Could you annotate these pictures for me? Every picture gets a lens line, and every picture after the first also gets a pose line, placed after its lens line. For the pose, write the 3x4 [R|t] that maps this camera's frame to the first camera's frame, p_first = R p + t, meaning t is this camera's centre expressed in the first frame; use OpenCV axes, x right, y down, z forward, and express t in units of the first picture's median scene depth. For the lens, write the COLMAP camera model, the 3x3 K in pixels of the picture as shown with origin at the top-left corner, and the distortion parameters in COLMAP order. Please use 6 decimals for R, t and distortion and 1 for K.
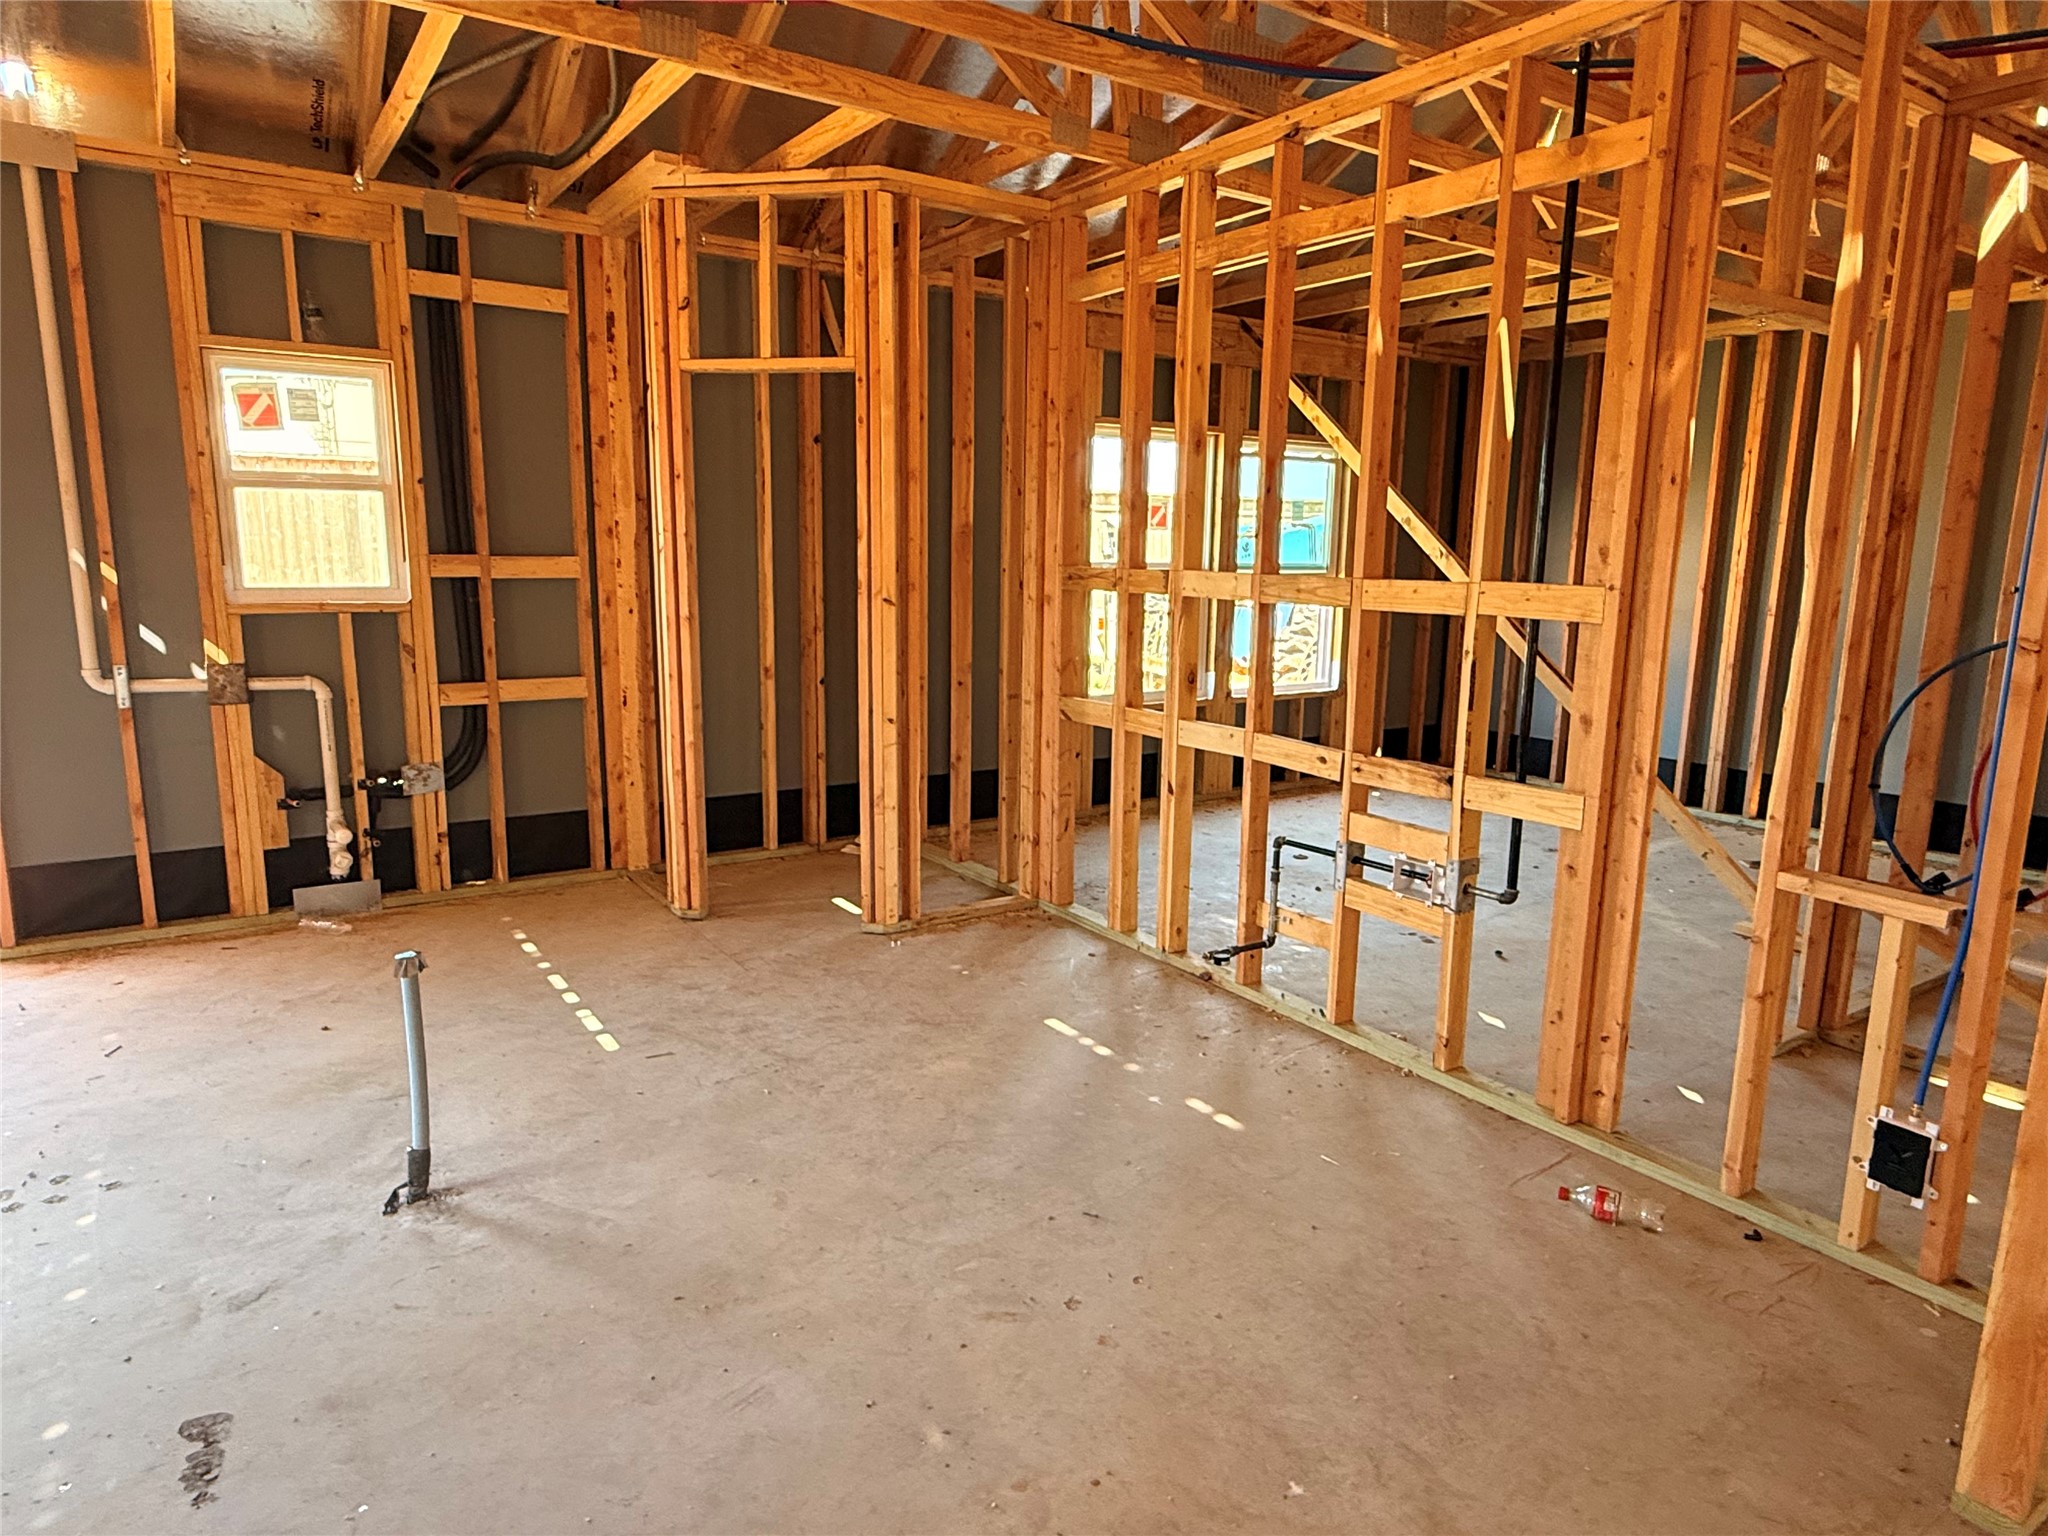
lens RADIAL K [[1236.3, 0, 1022.4], [0, 1236.3, 770.9], [0, 0, 1]] dist [0.000455, -0.000185]
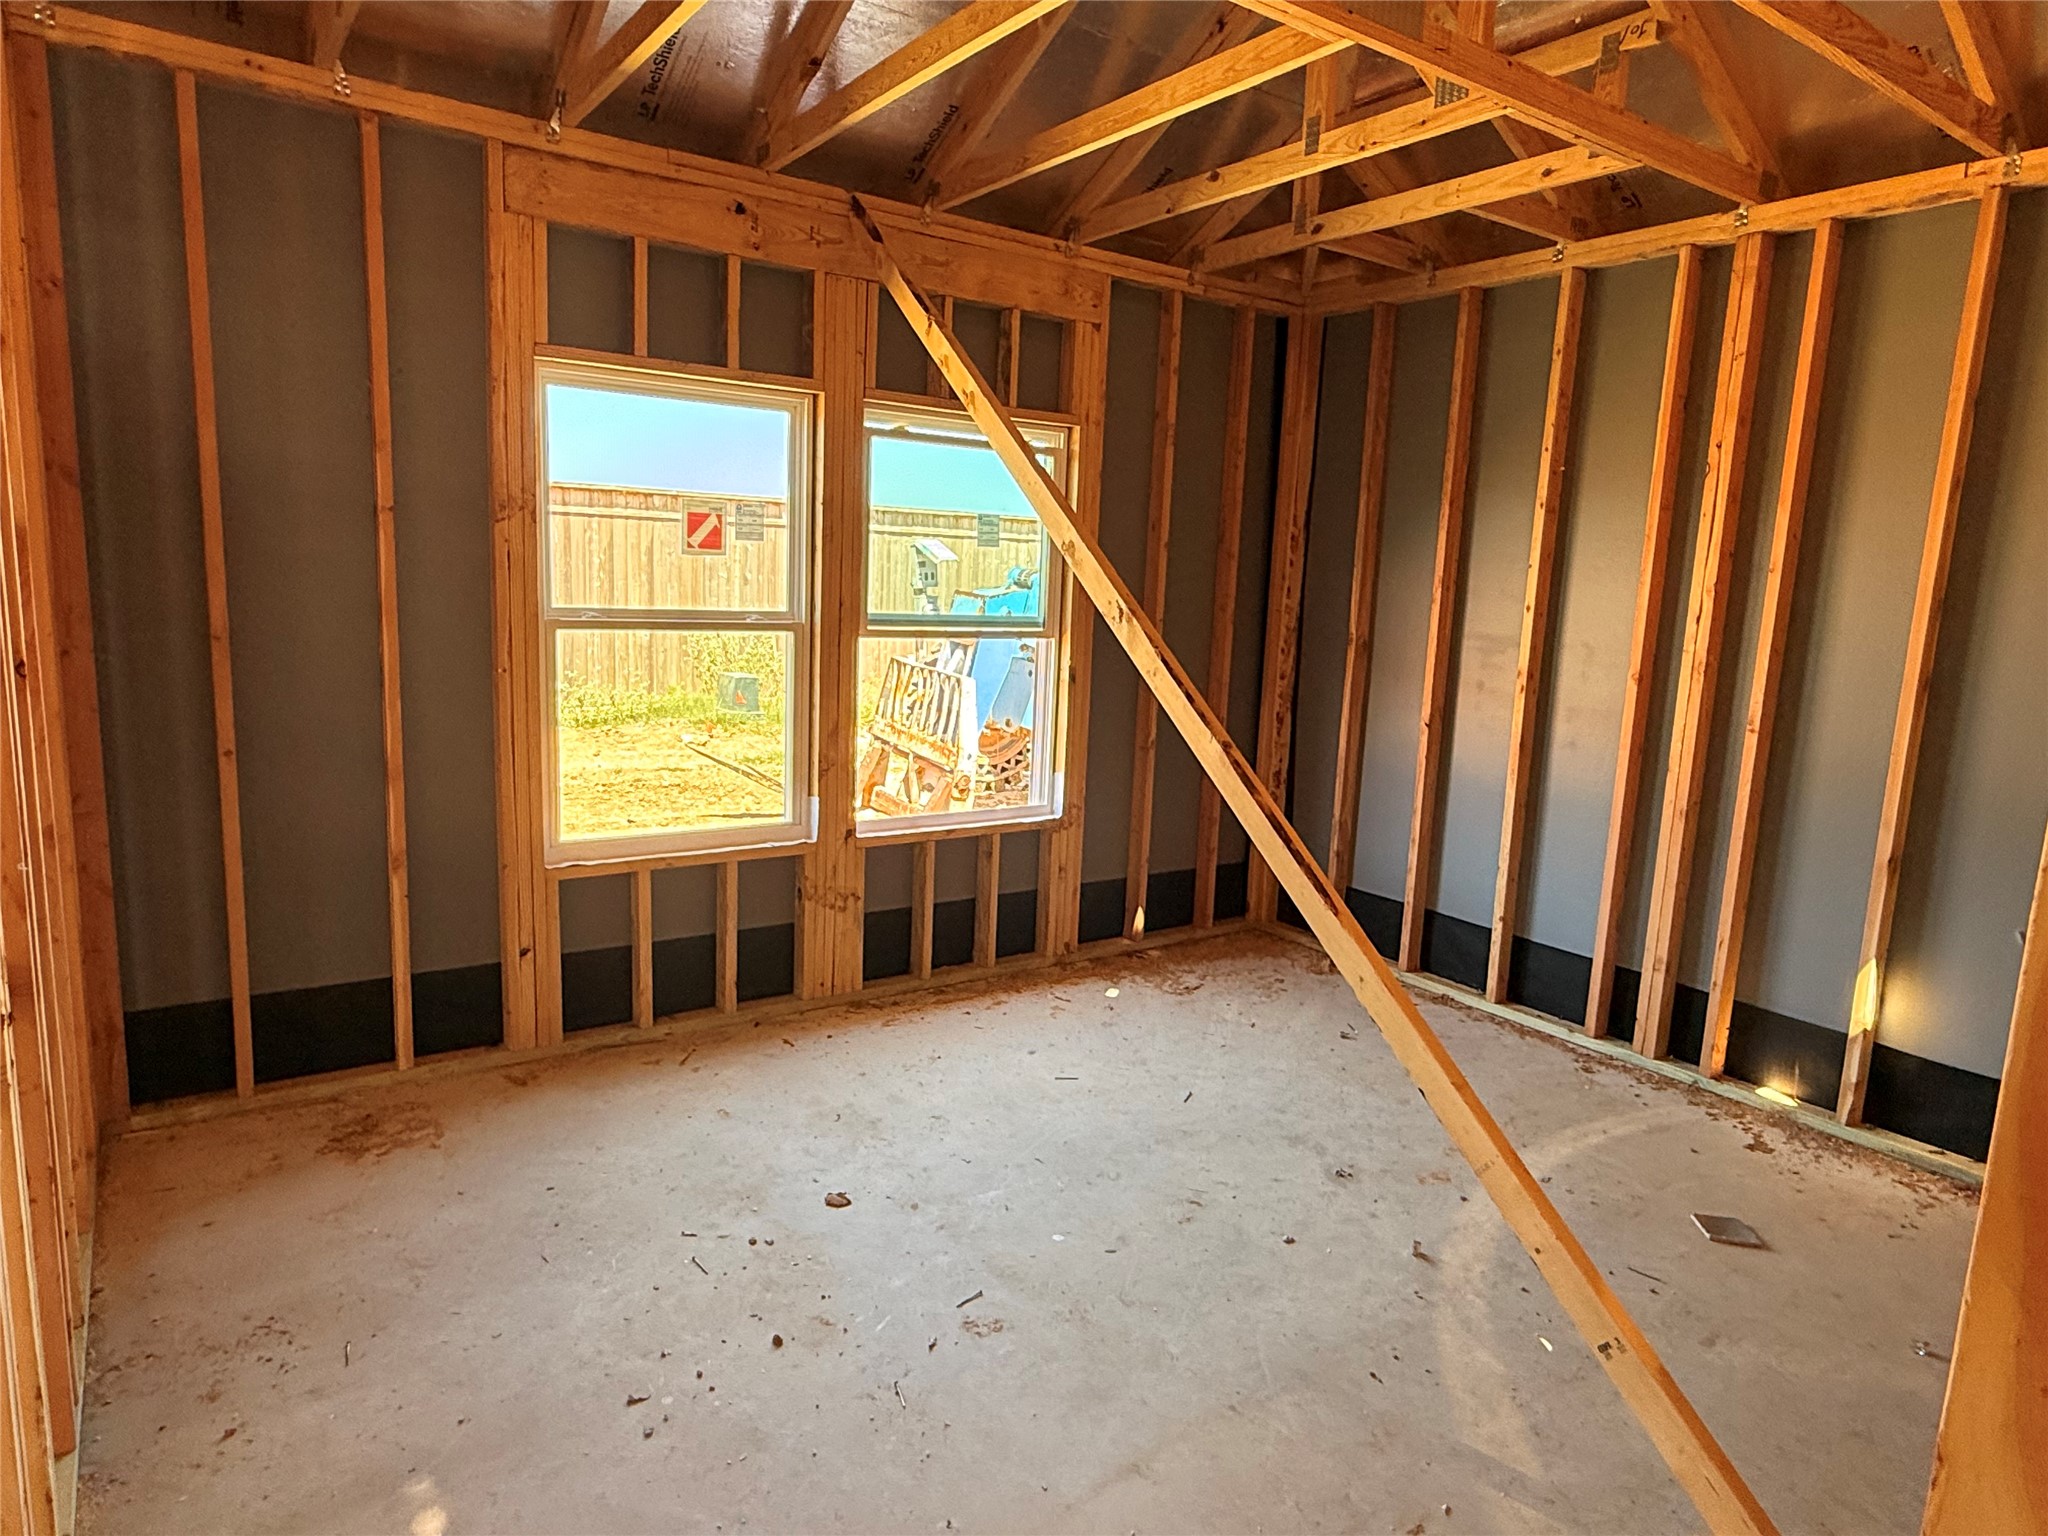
lens RADIAL K [[1236.3, 0, 1019.5], [0, 1236.3, 772.7], [0, 0, 1]] dist [0.000455, -0.000185]
pose [[0.999520, 0.022934, 0.020814, 0.372217], [-0.022508, 0.999537, -0.020485, -0.127675], [-0.021274, 0.020006, 0.999573, 0.635607]]
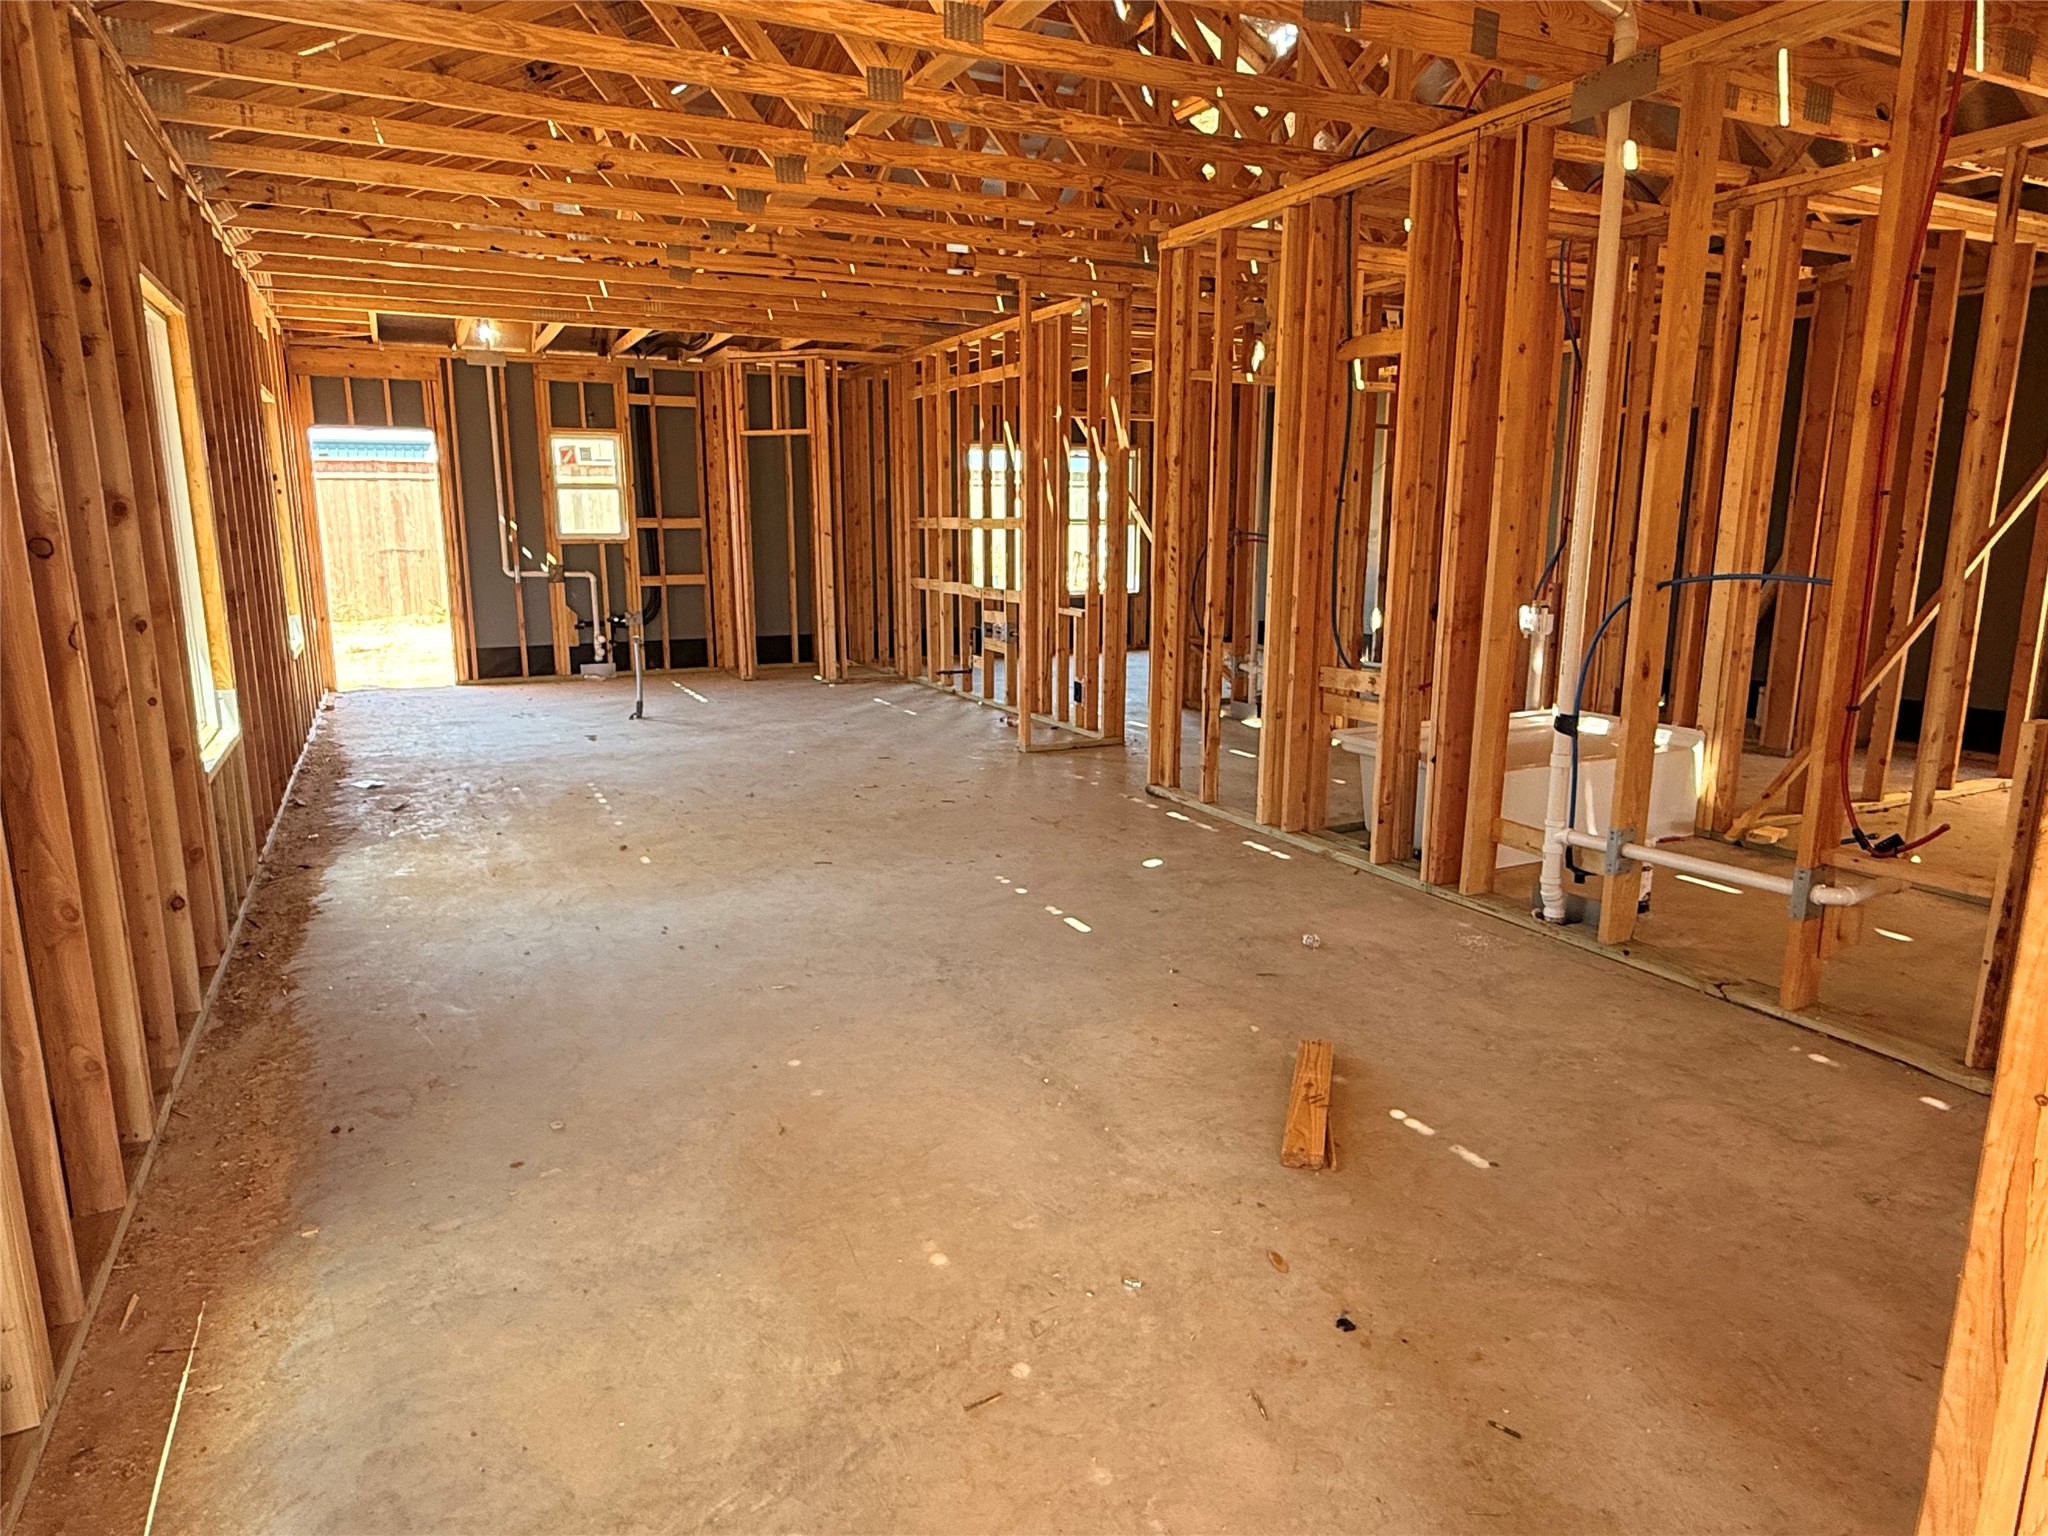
lens RADIAL K [[1236.3, 0, 1011.9], [0, 1236.3, 769.7], [0, 0, 1]] dist [0.000455, -0.000185]
pose [[0.990921, 0.008604, -0.134169, 0.522715], [-0.006140, 0.999805, 0.018769, 0.245934], [0.134304, -0.017775, 0.990781, -1.190547]]
